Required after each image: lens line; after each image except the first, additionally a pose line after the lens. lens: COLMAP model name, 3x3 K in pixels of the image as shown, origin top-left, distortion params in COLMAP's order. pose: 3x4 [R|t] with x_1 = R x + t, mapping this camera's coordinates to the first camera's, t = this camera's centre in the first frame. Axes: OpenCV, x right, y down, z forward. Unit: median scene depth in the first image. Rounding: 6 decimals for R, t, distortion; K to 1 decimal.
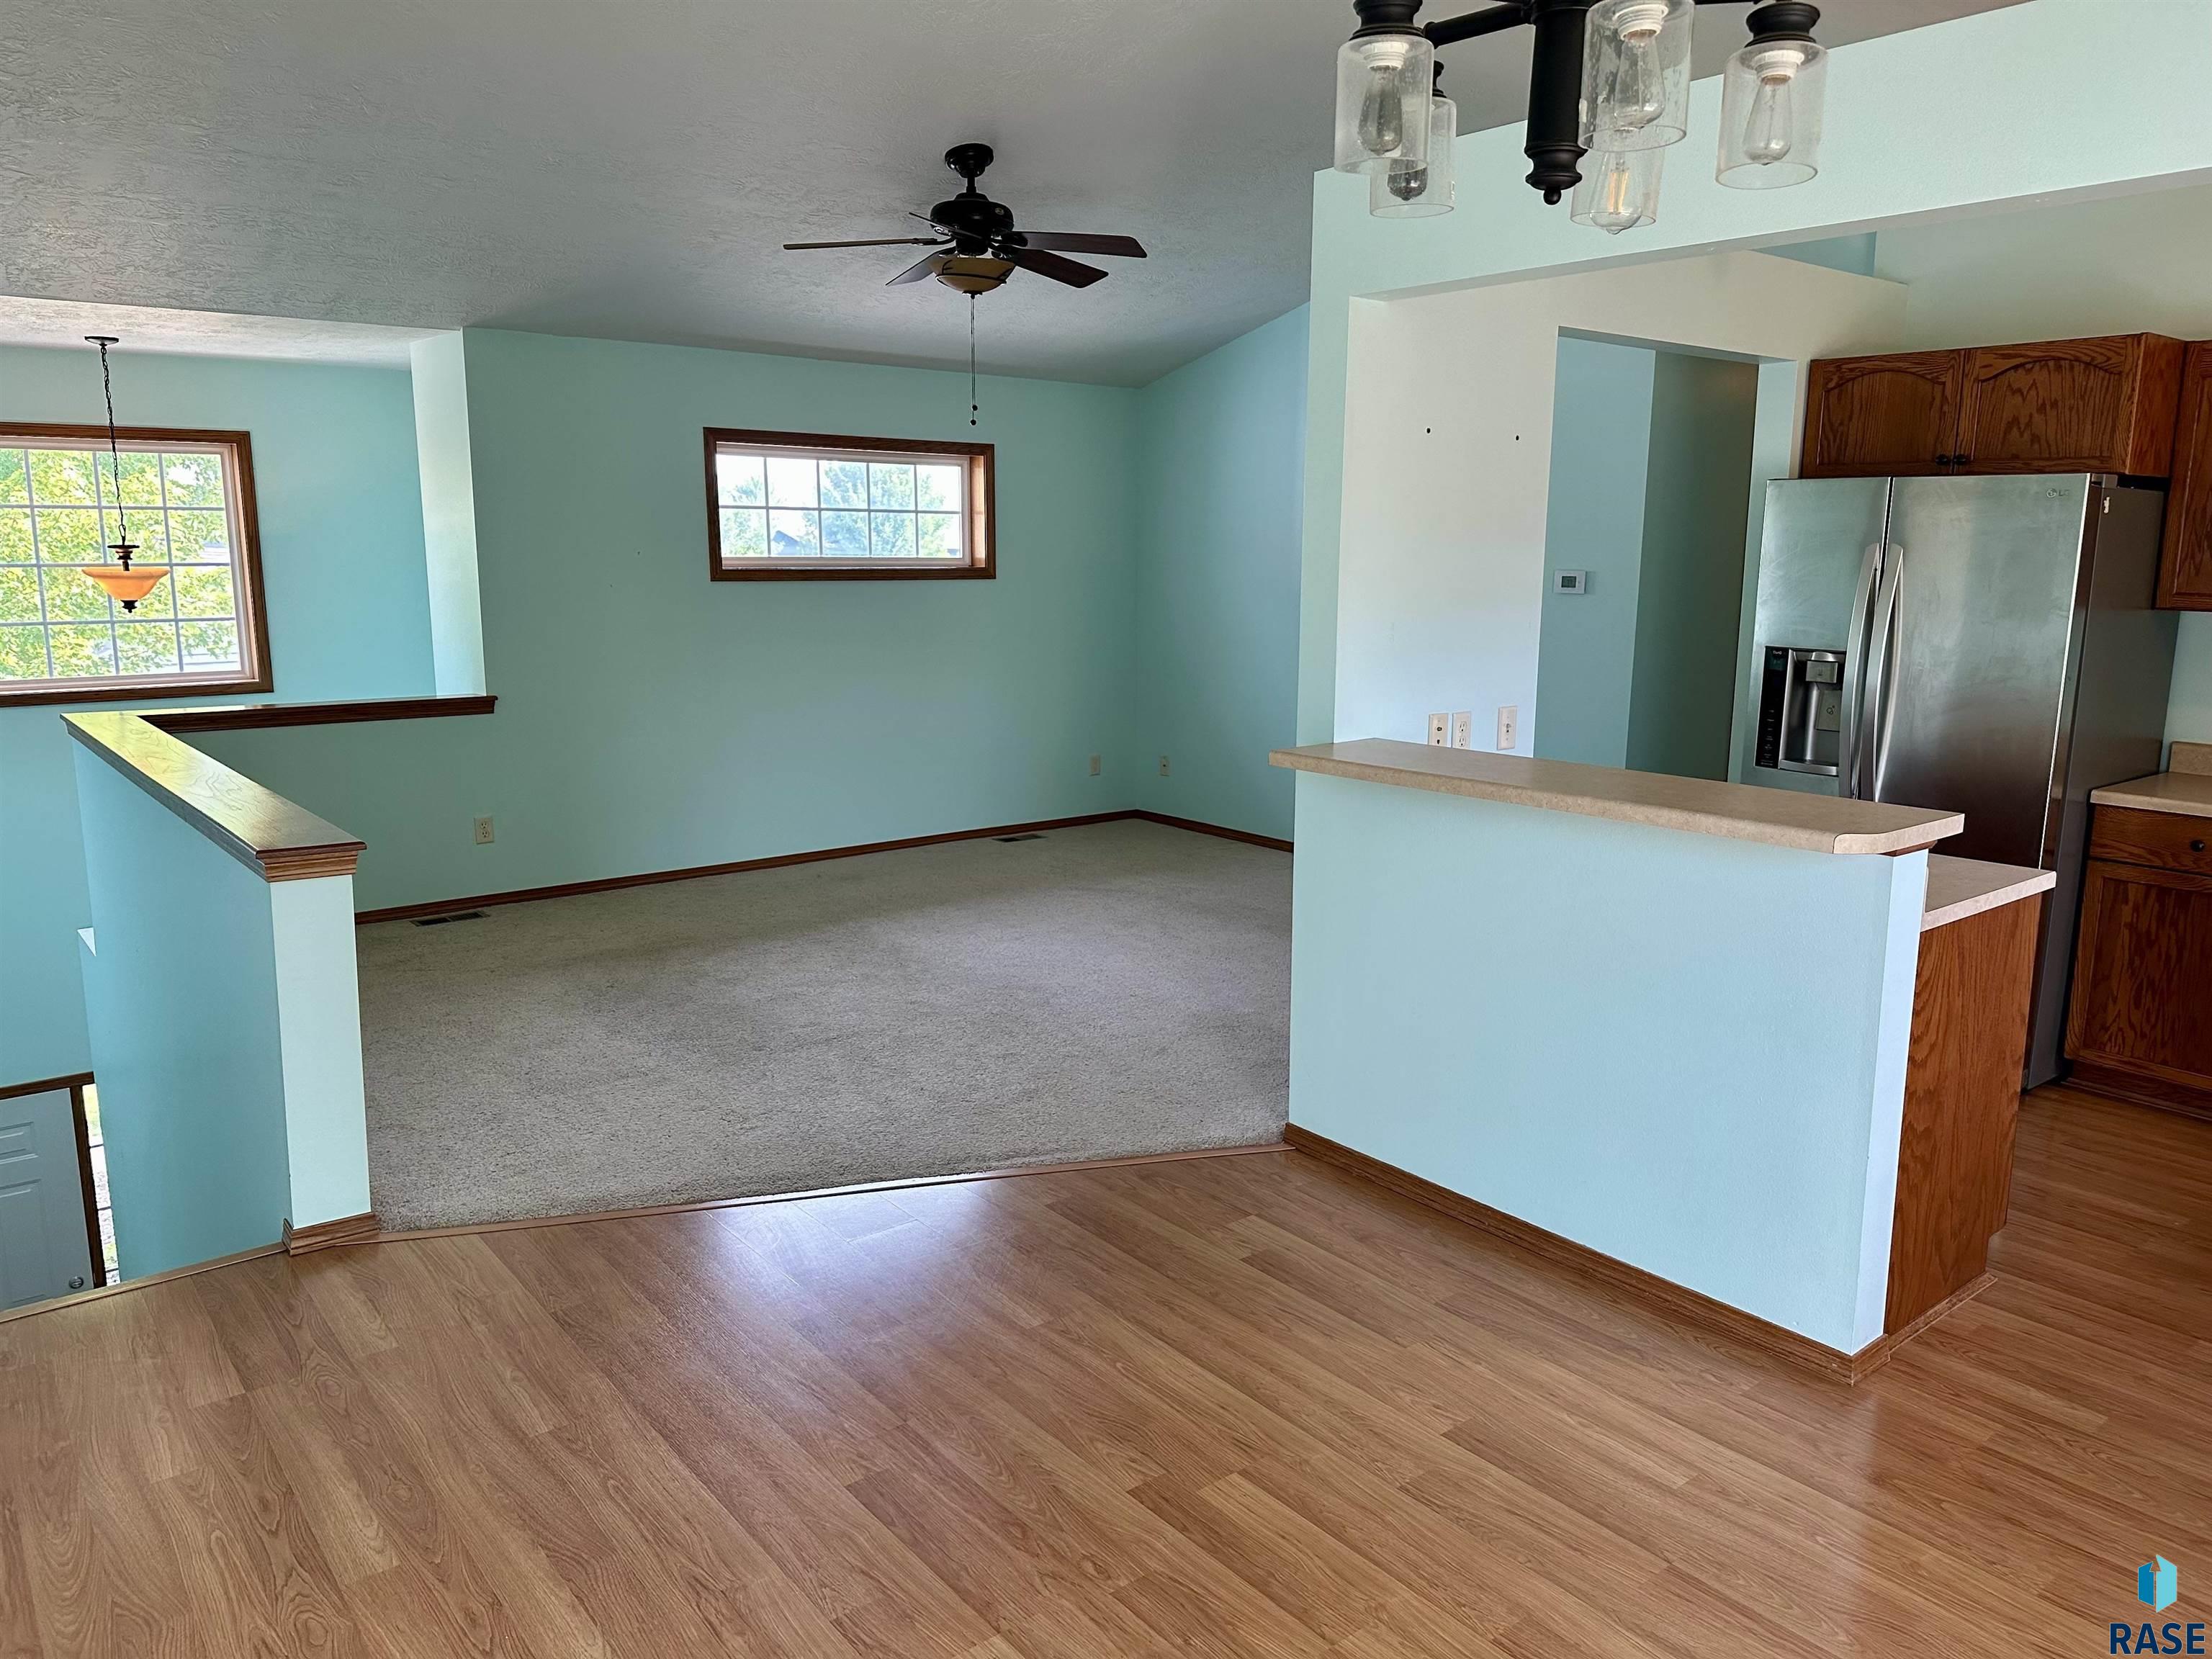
lens RADIAL K [[1564.5, 0, 1106.0], [0, 1564.5, 829.5], [0, 0, 1]] dist [0.022343, -0.002735]
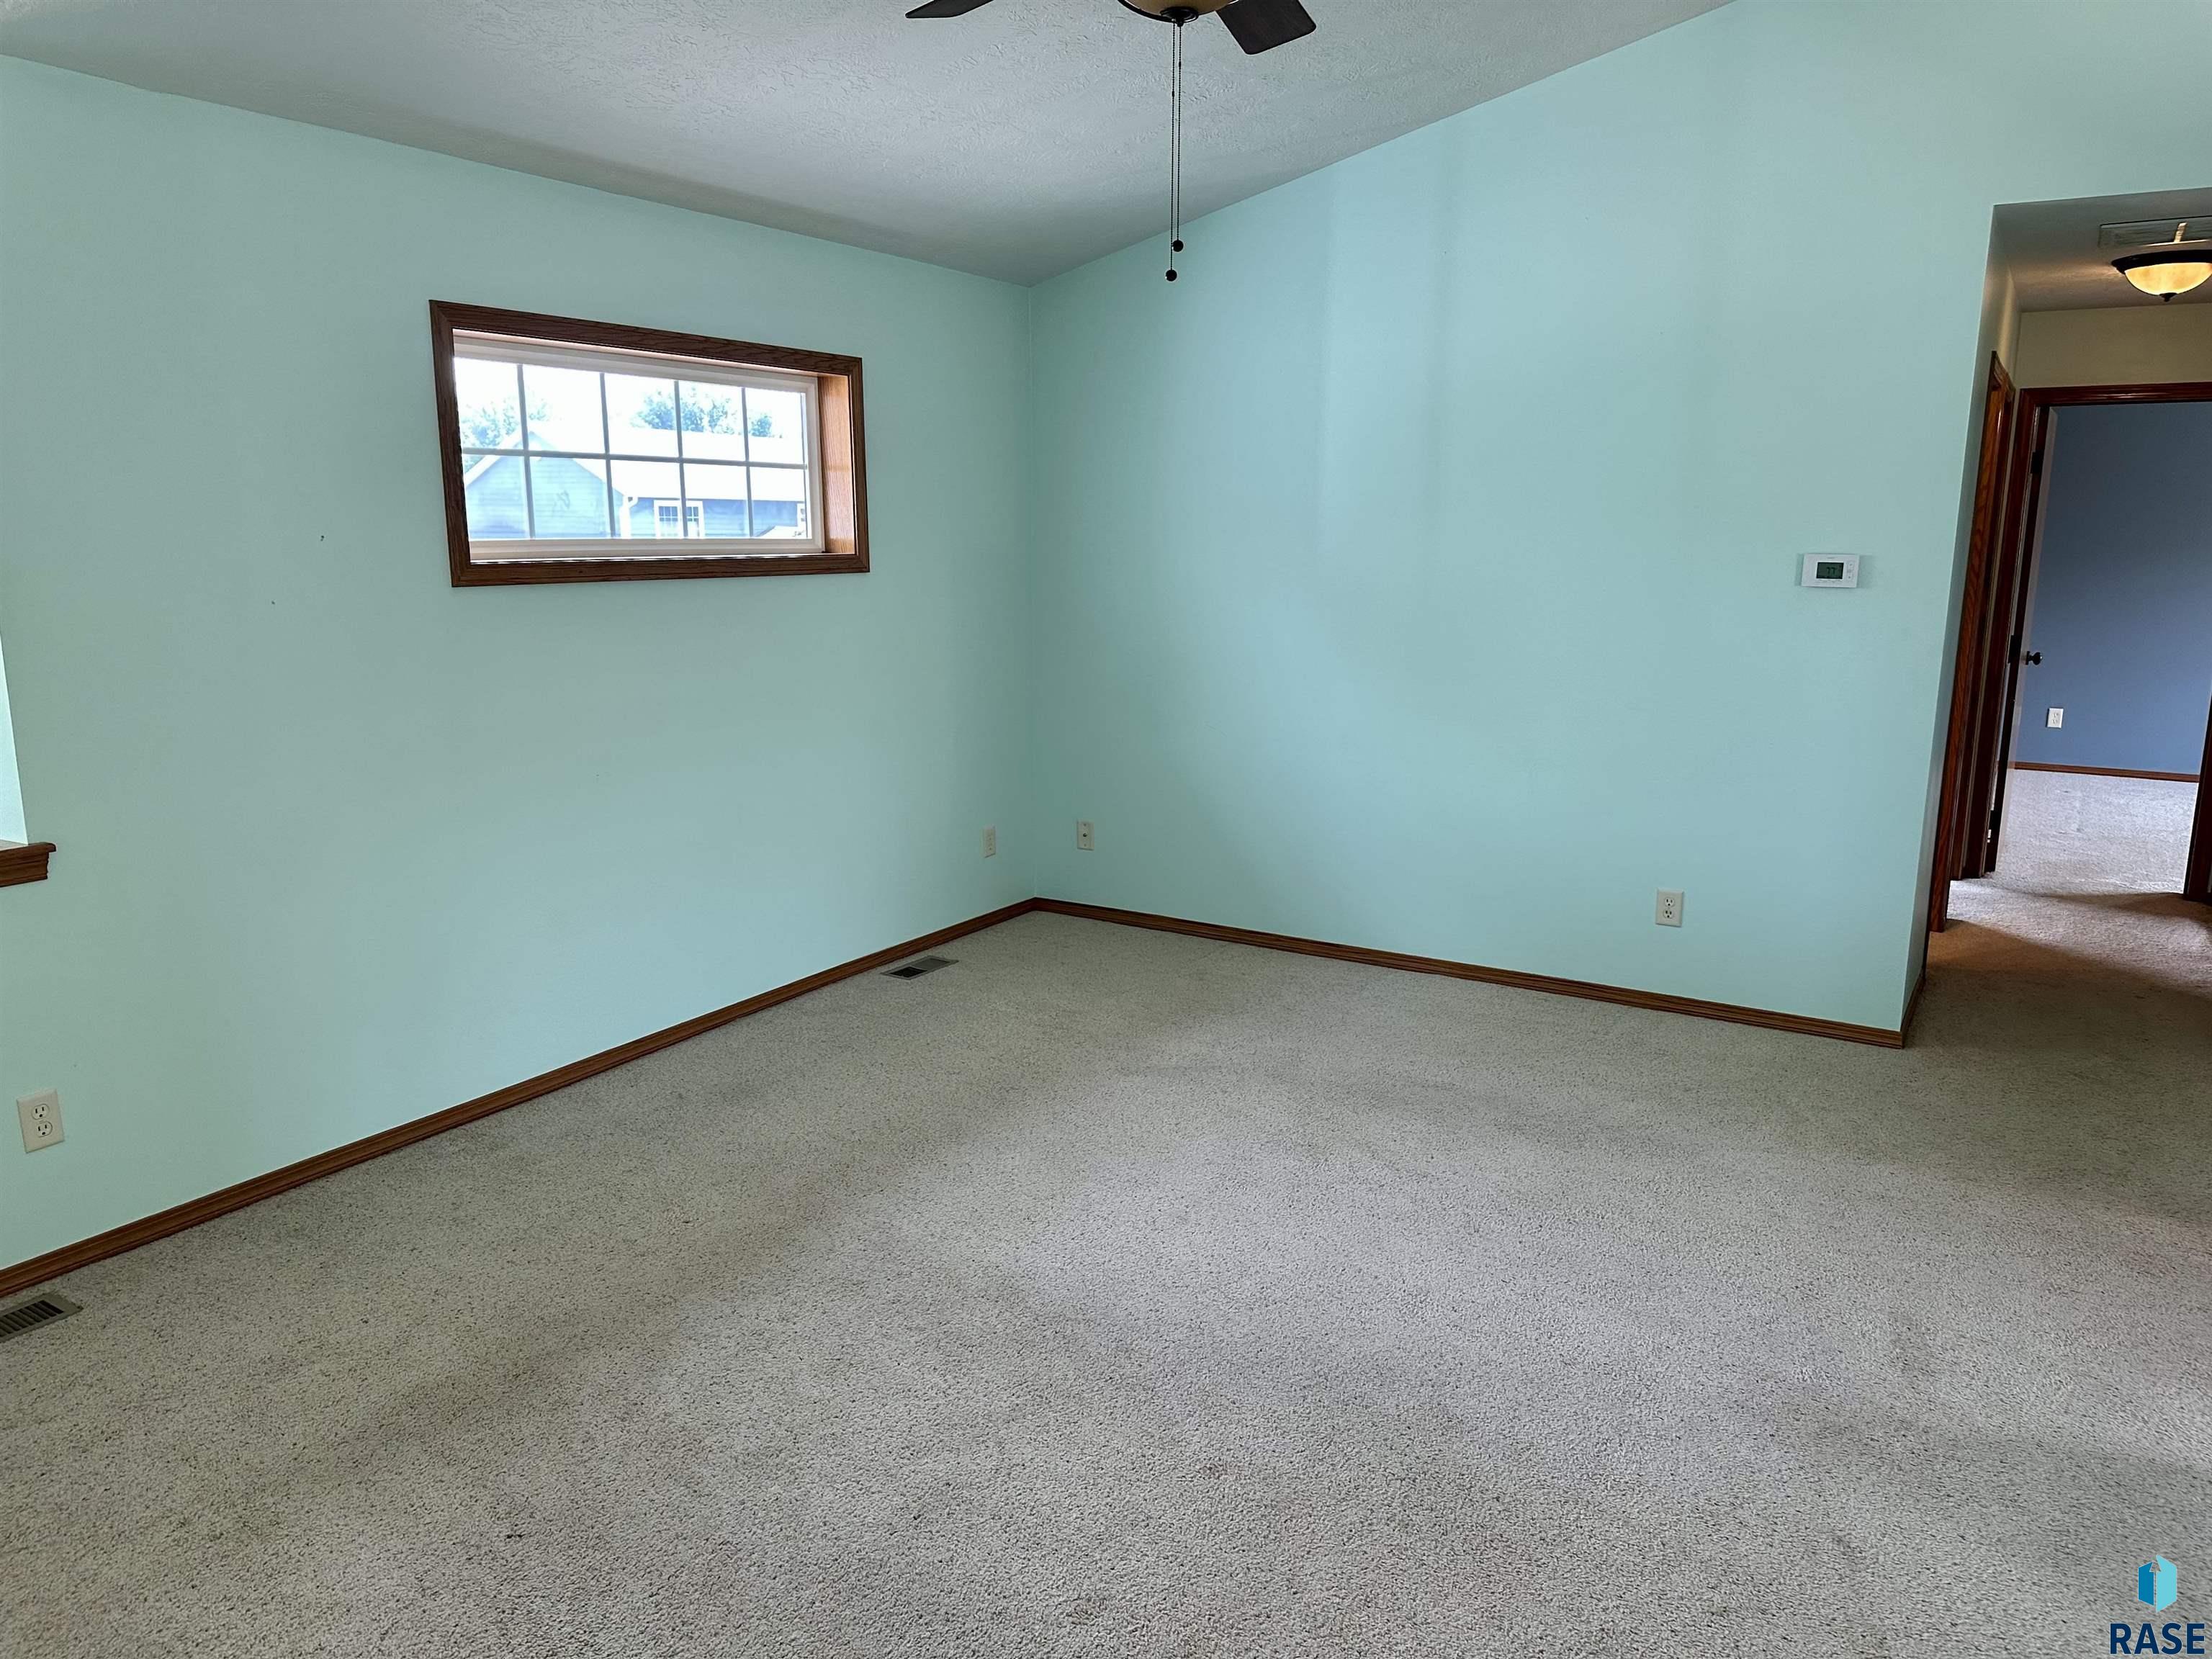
lens RADIAL K [[1568.0, 0, 1106.0], [0, 1568.0, 829.5], [0, 0, 1]] dist [-0.011746, -0.003249]
pose [[0.943339, -0.066925, 0.325011, -0.212117], [0.062021, 0.997751, 0.025439, -0.071440], [-0.325982, -0.003840, 0.945368, 0.396850]]
